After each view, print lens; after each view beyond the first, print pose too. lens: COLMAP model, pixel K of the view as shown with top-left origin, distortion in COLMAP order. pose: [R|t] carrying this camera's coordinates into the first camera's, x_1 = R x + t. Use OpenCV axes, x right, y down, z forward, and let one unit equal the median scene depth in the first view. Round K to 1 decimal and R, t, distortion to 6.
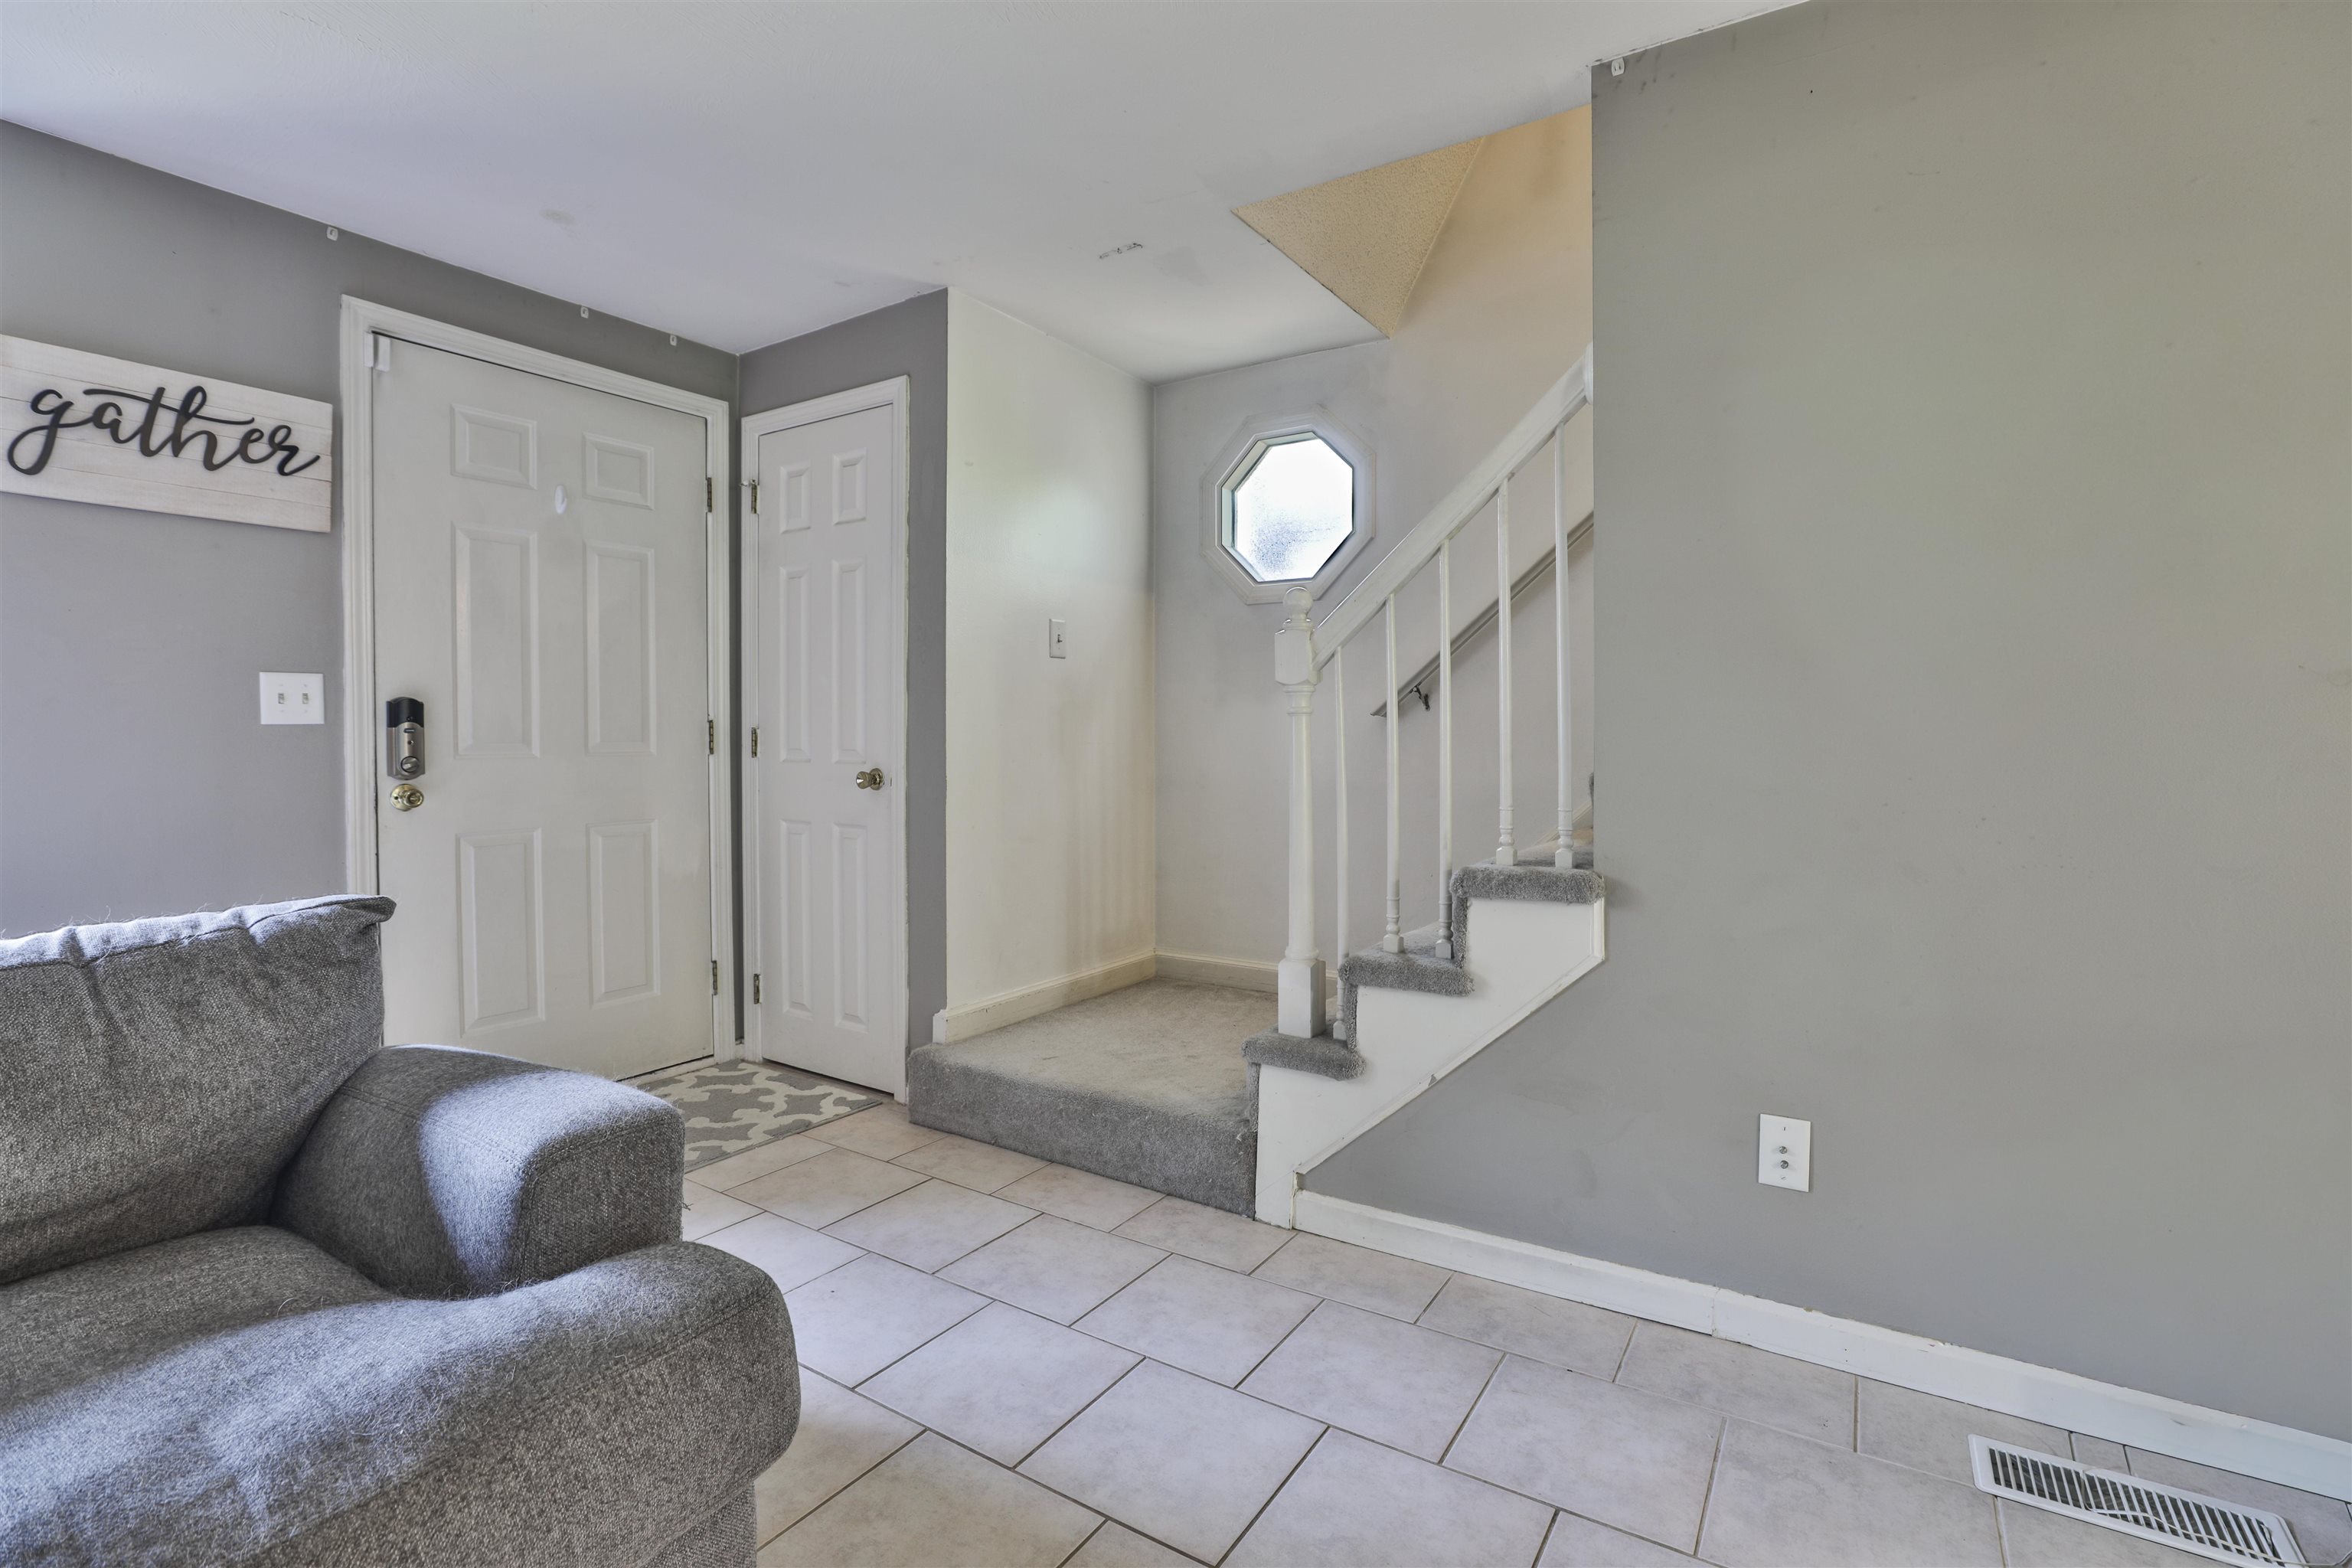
lens RADIAL K [[1095.7, 0, 1123.3], [0, 1095.7, 750.6], [0, 0, 1]] dist [-0.037462, 0.009968]
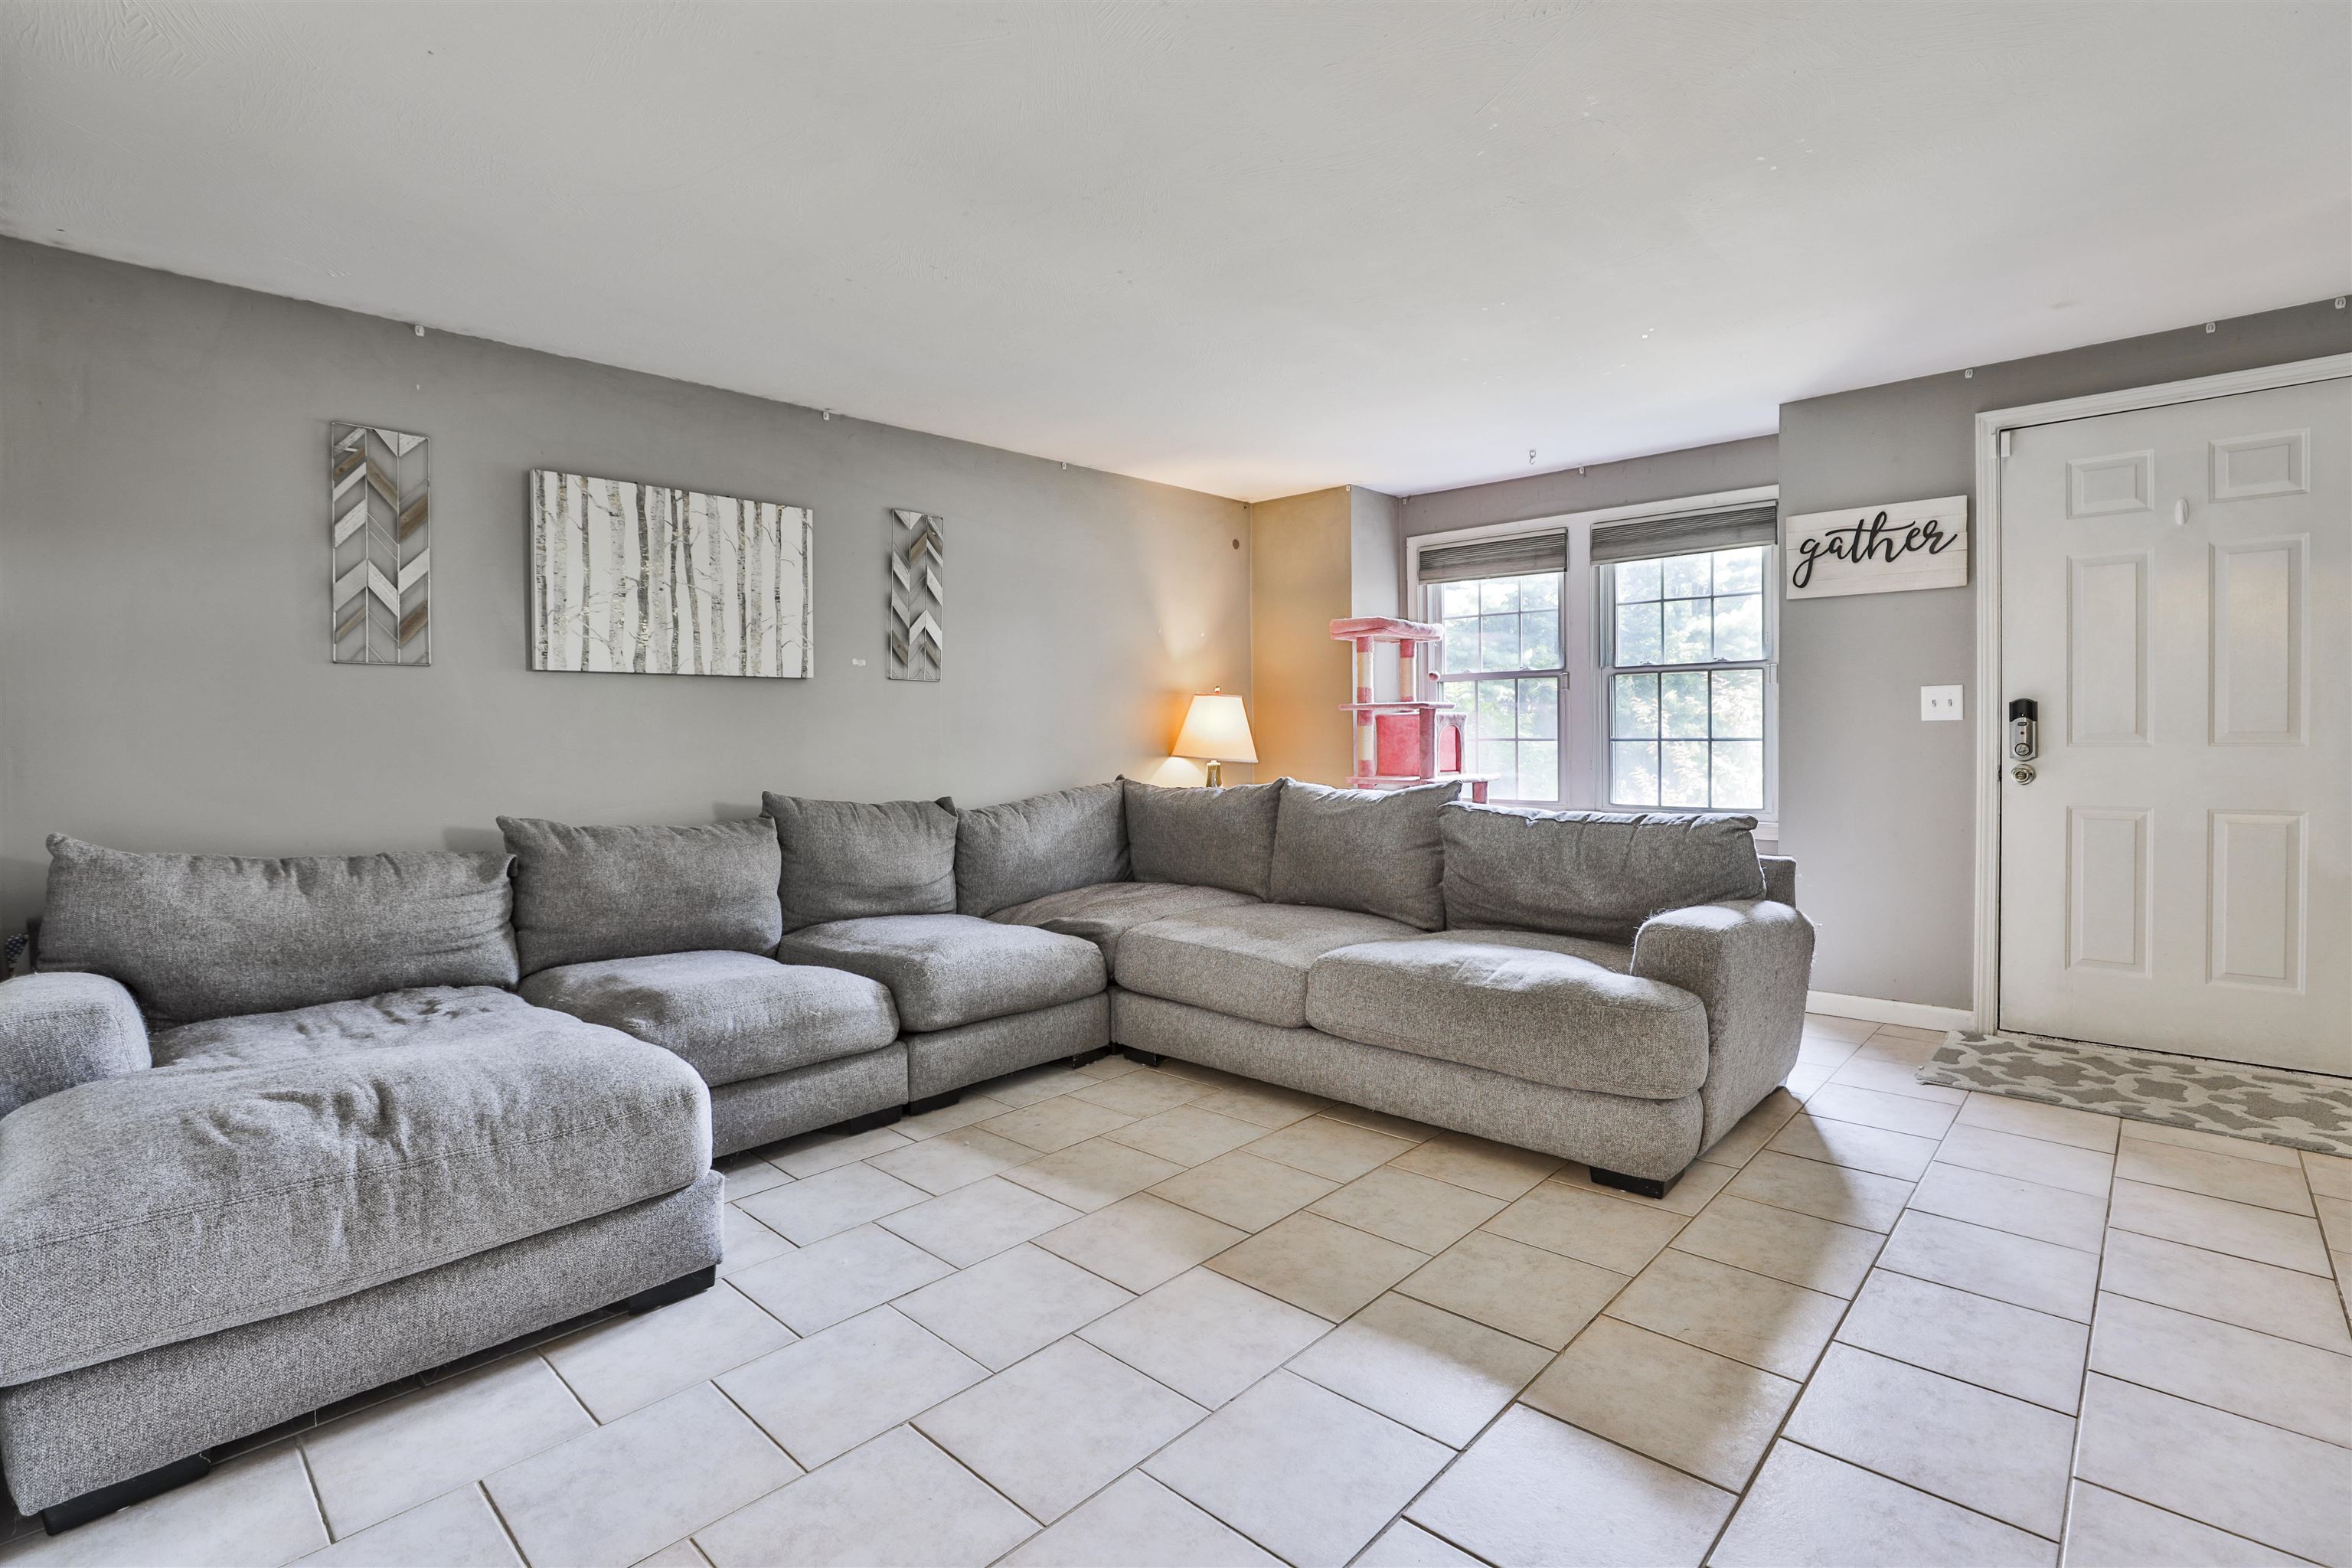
lens RADIAL K [[1095.7, 0, 1181.4], [0, 1095.7, 743.4], [0, 0, 1]] dist [-0.037462, 0.009968]
pose [[-0.176847, 0.009246, -0.984195, 0.882487], [-0.007392, 0.999915, 0.010722, -0.001268], [0.984211, 0.009171, -0.176764, 0.239030]]
